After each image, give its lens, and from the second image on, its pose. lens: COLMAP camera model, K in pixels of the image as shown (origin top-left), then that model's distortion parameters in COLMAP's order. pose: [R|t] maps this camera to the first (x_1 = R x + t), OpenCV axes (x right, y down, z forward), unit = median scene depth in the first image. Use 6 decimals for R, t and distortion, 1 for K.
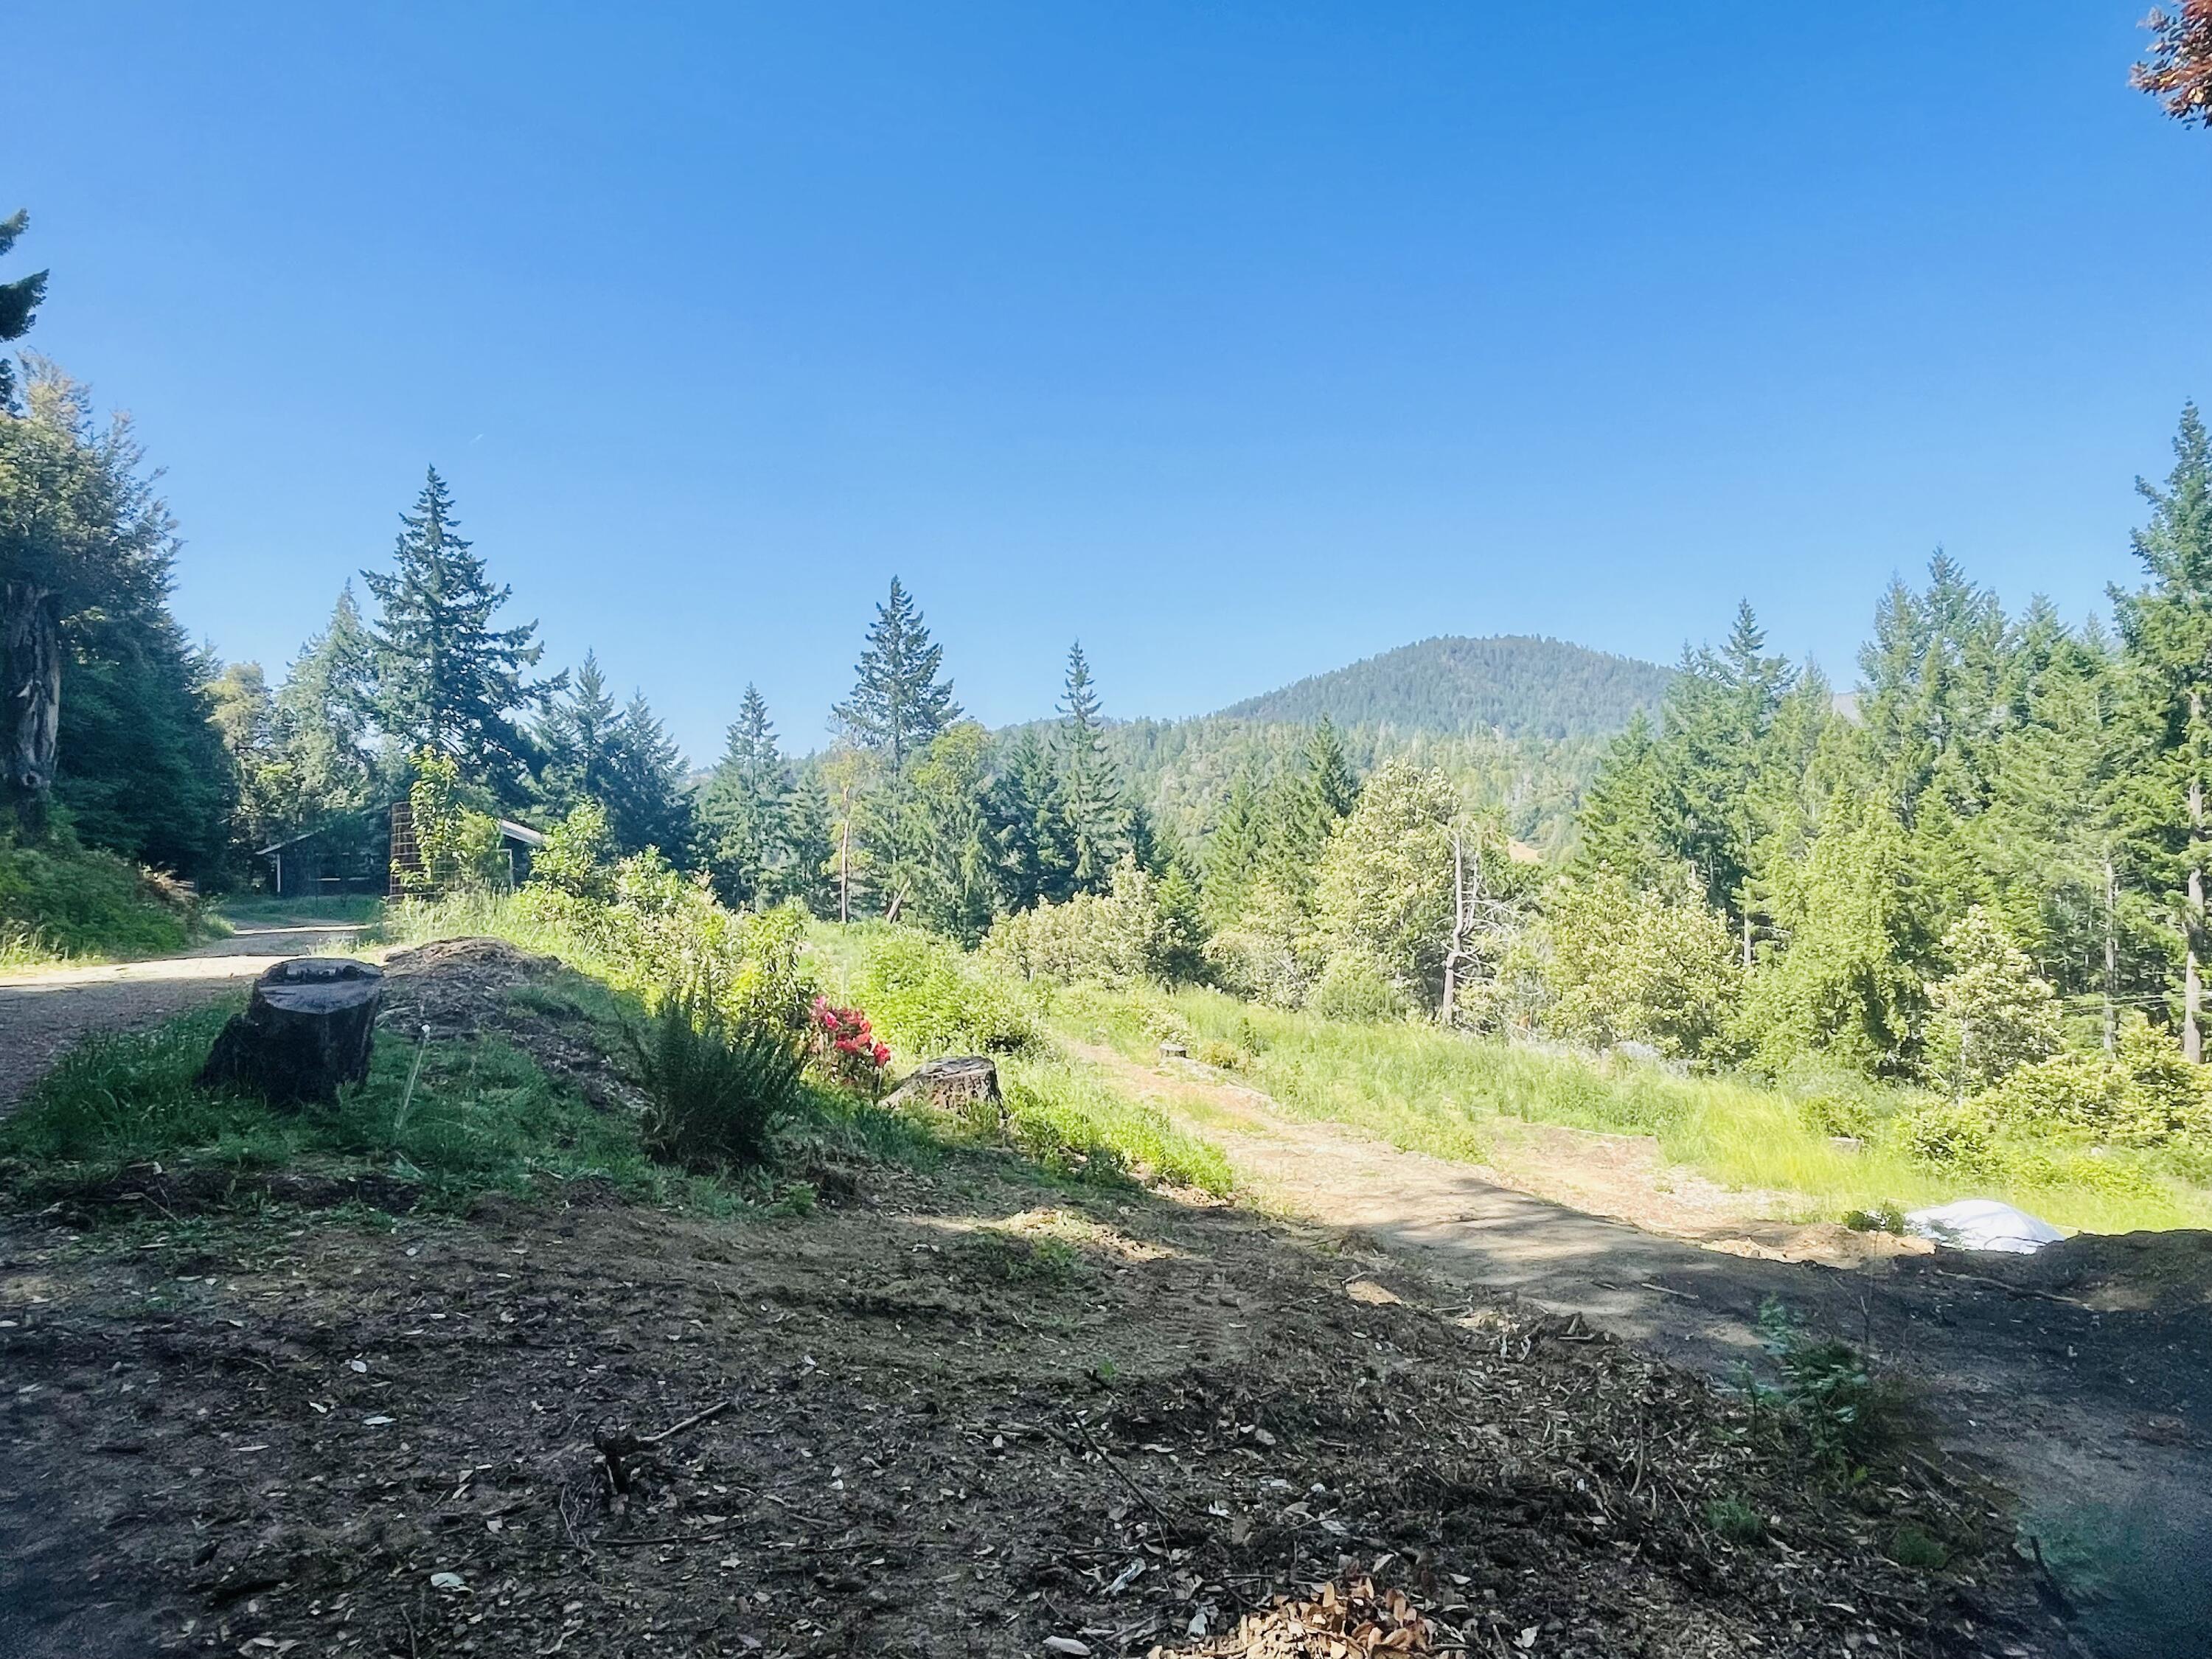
lens RADIAL K [[1282.7, 0, 1123.7], [0, 1282.7, 812.7], [0, 0, 1]] dist [-0.002232, -0.004737]
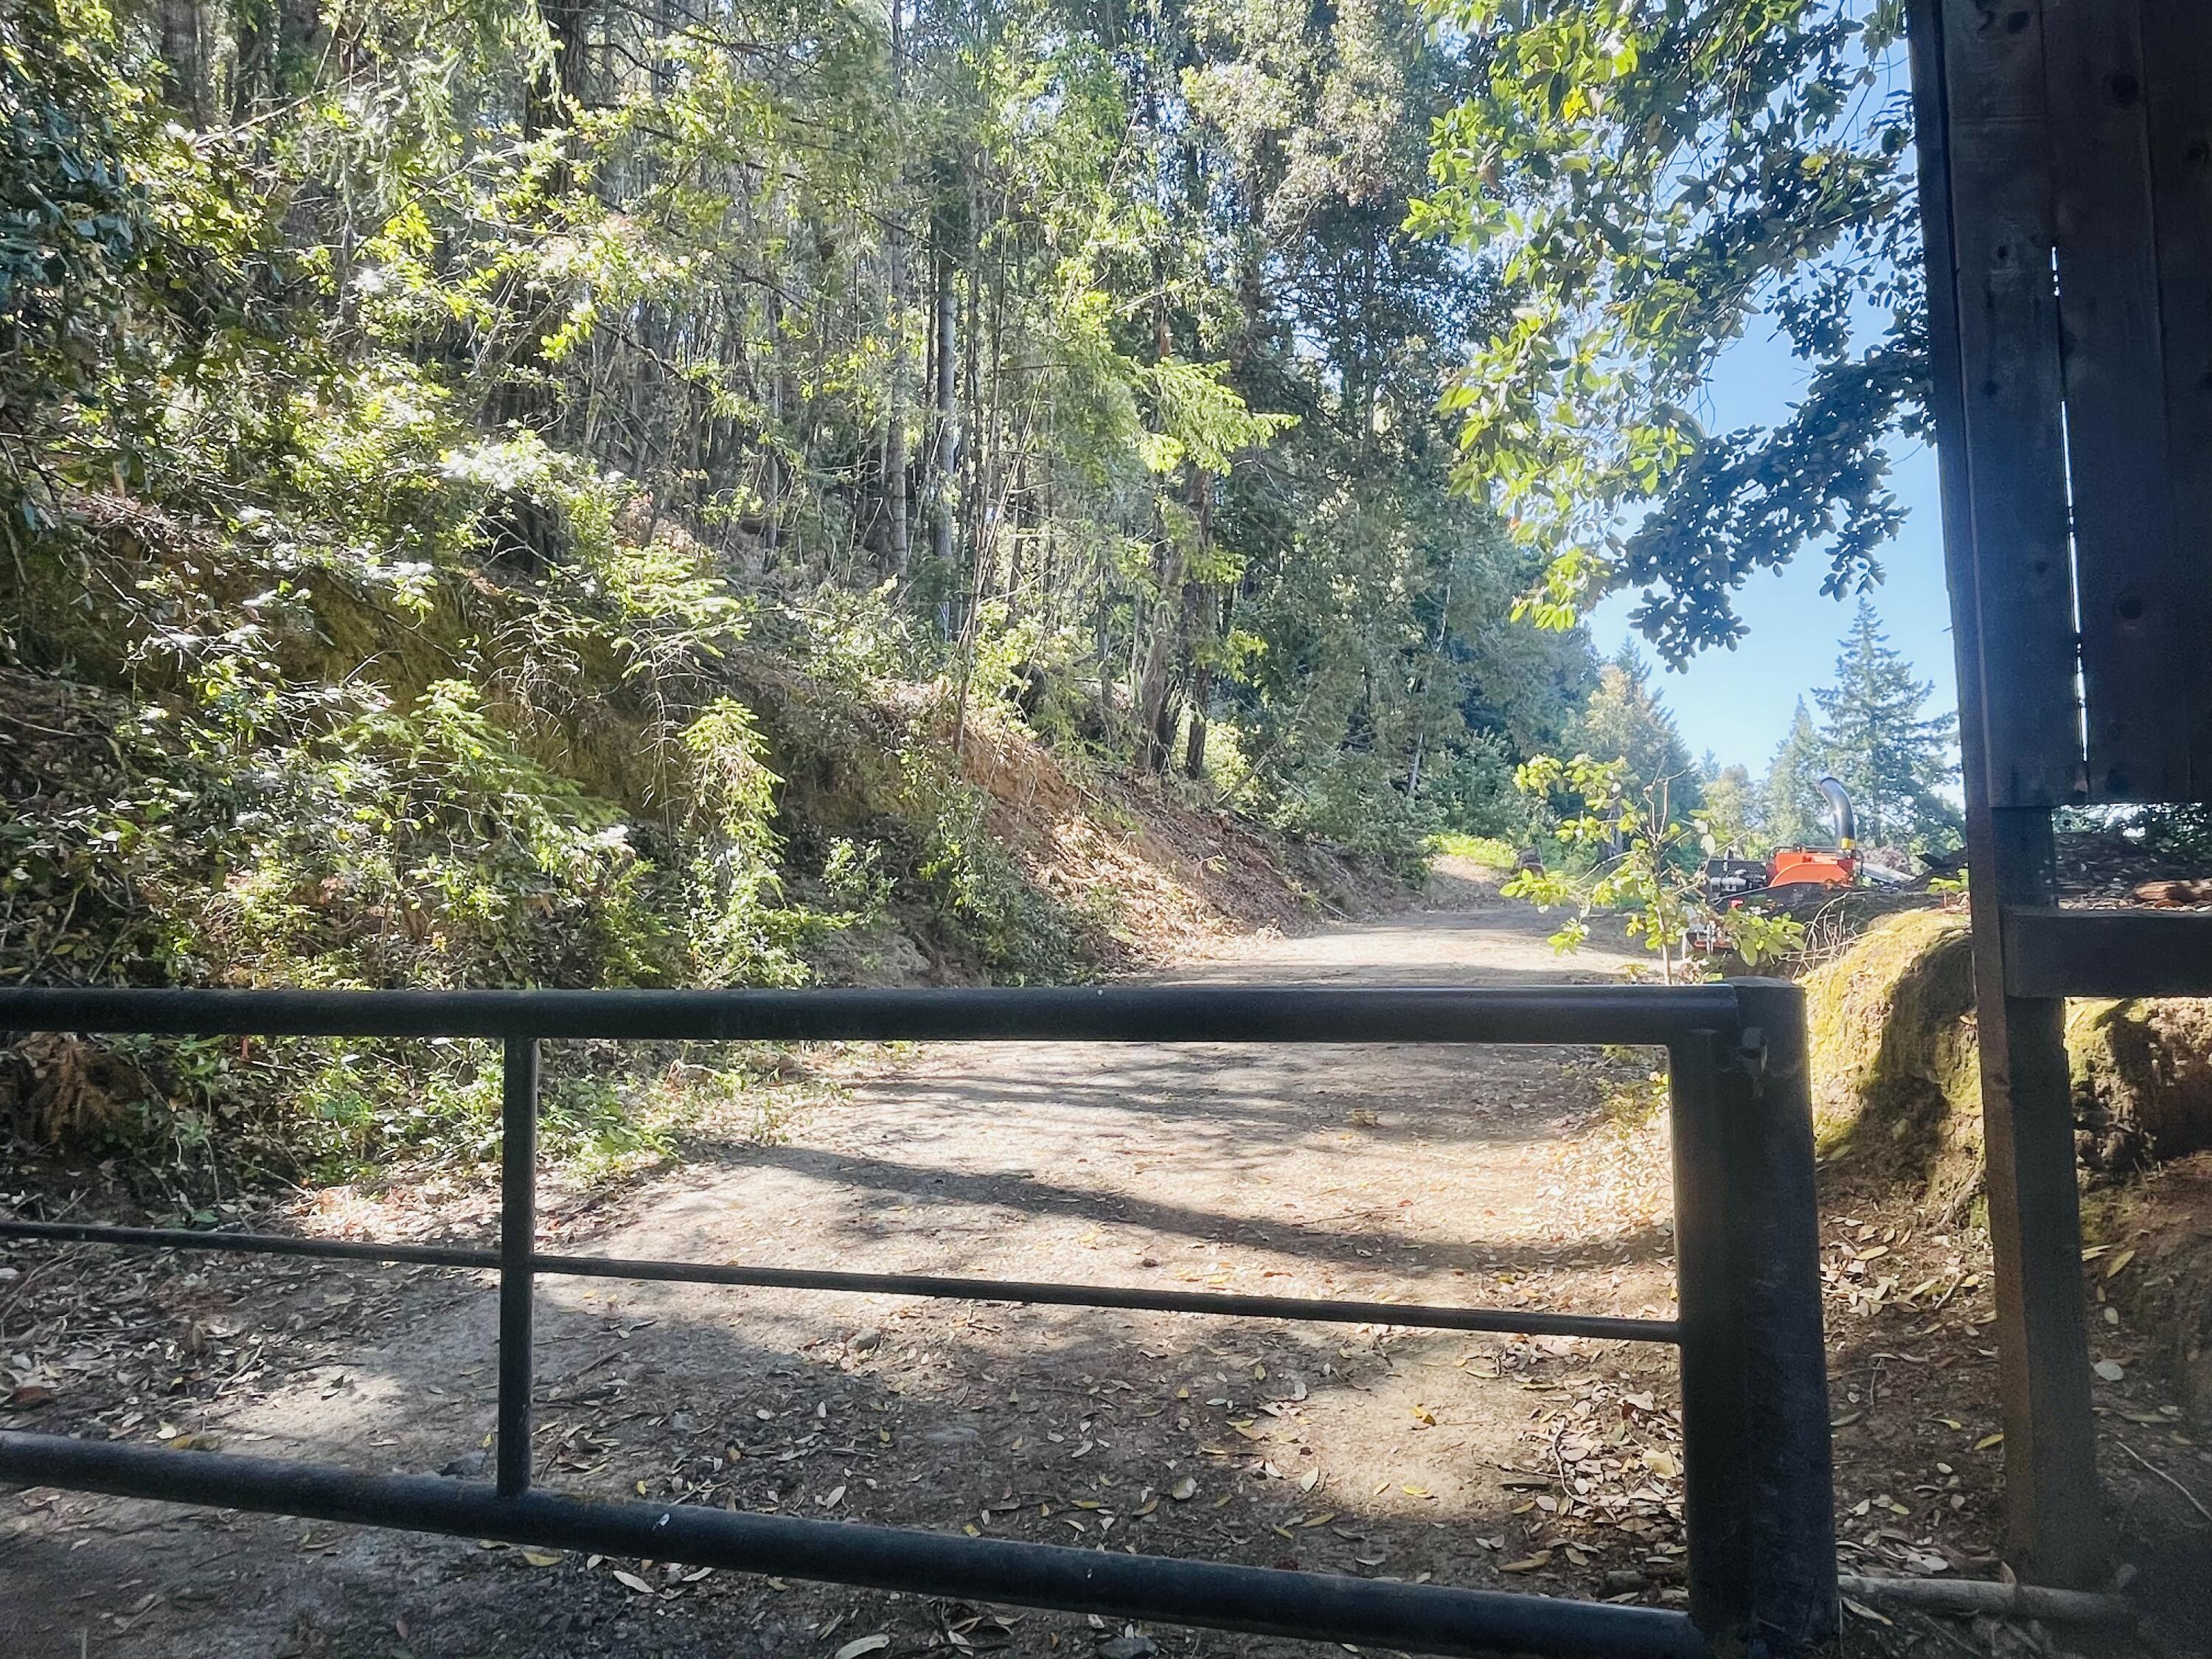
lens RADIAL K [[1282.7, 0, 1109.1], [0, 1282.7, 817.2], [0, 0, 1]] dist [-0.002232, -0.004737]
pose [[0.472068, -0.053857, -0.879915, 0.207449], [0.019878, 0.998529, -0.050452, -0.006866], [0.881338, 0.006326, 0.472444, -0.244970]]
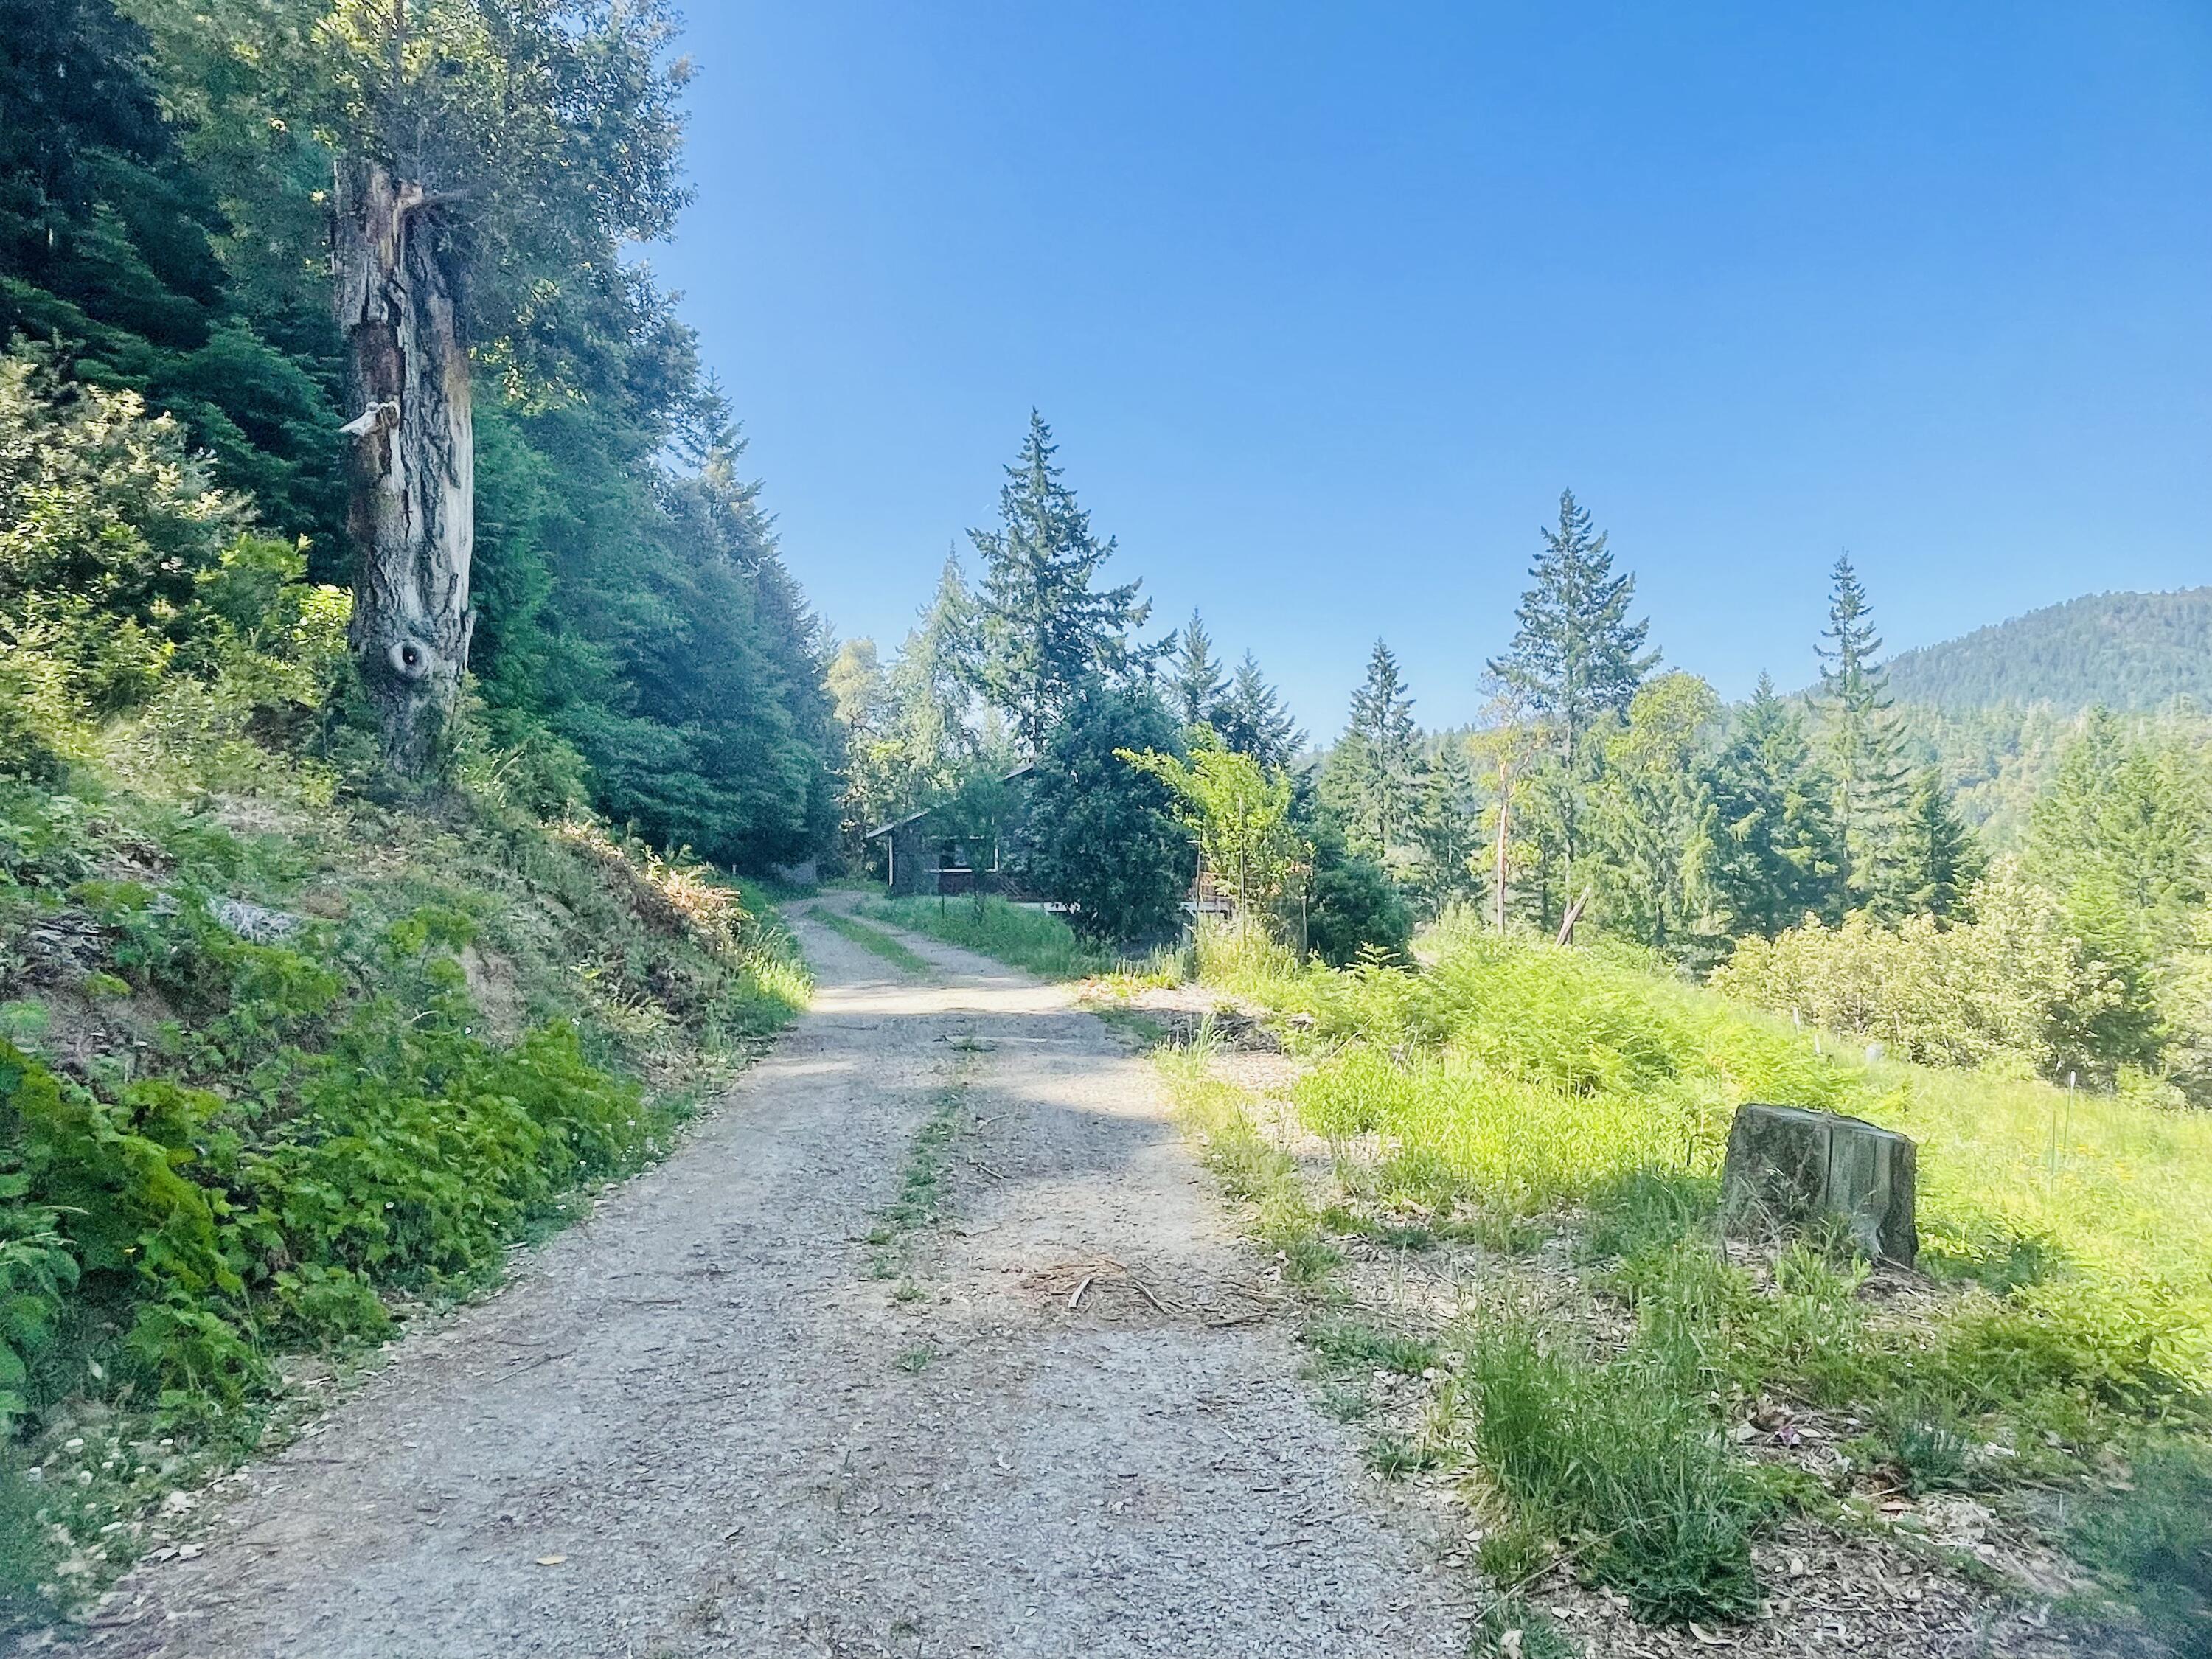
lens RADIAL K [[1282.7, 0, 1114.8], [0, 1282.7, 813.9], [0, 0, 1]] dist [-0.002232, -0.004737]
pose [[0.917465, 0.006339, -0.397765, -0.134018], [-0.004099, 0.999971, 0.006482, 0.007076], [0.397795, -0.004317, 0.917464, 0.201991]]
